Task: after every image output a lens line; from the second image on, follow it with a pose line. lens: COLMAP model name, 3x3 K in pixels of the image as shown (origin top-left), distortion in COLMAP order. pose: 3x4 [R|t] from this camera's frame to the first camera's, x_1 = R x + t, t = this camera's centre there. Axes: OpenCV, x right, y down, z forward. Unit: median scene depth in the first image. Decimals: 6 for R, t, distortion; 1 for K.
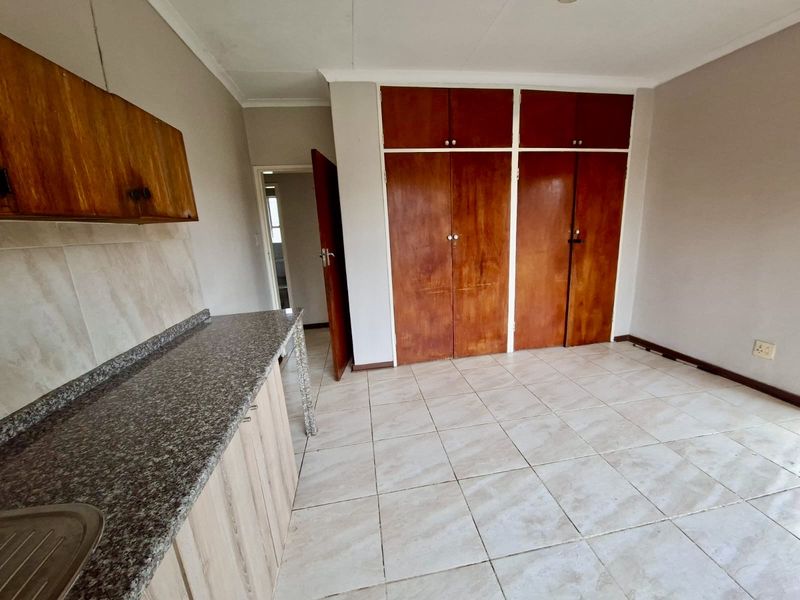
lens RADIAL K [[319.2, 0, 415.4], [0, 319.2, 298.3], [0, 0, 1]] dist [0.000123, 0.000125]
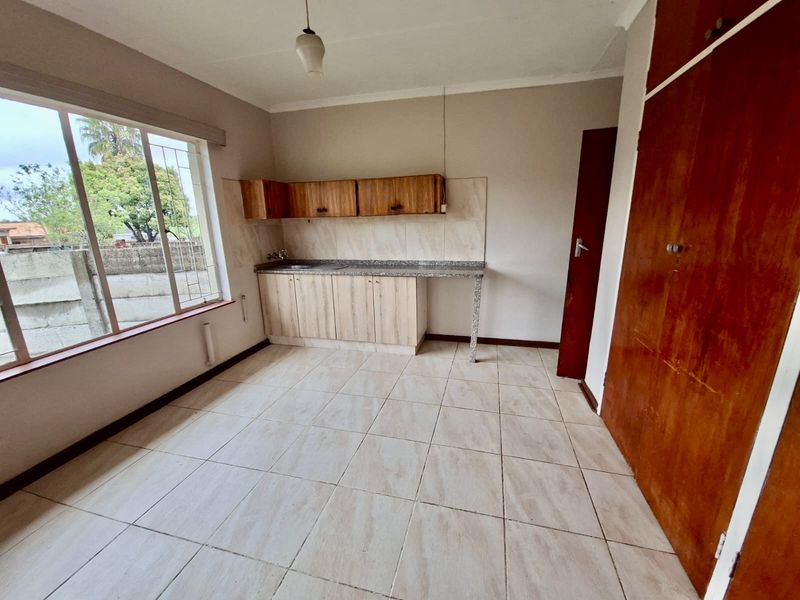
lens RADIAL K [[319.2, 0, 403.2], [0, 319.2, 301.6], [0, 0, 1]] dist [0.000123, 0.000125]
pose [[-0.432832, 0.278533, -0.857366, 1.338417], [-0.159222, 0.912497, 0.376825, -0.435227], [0.887302, 0.299614, -0.350609, 1.575578]]
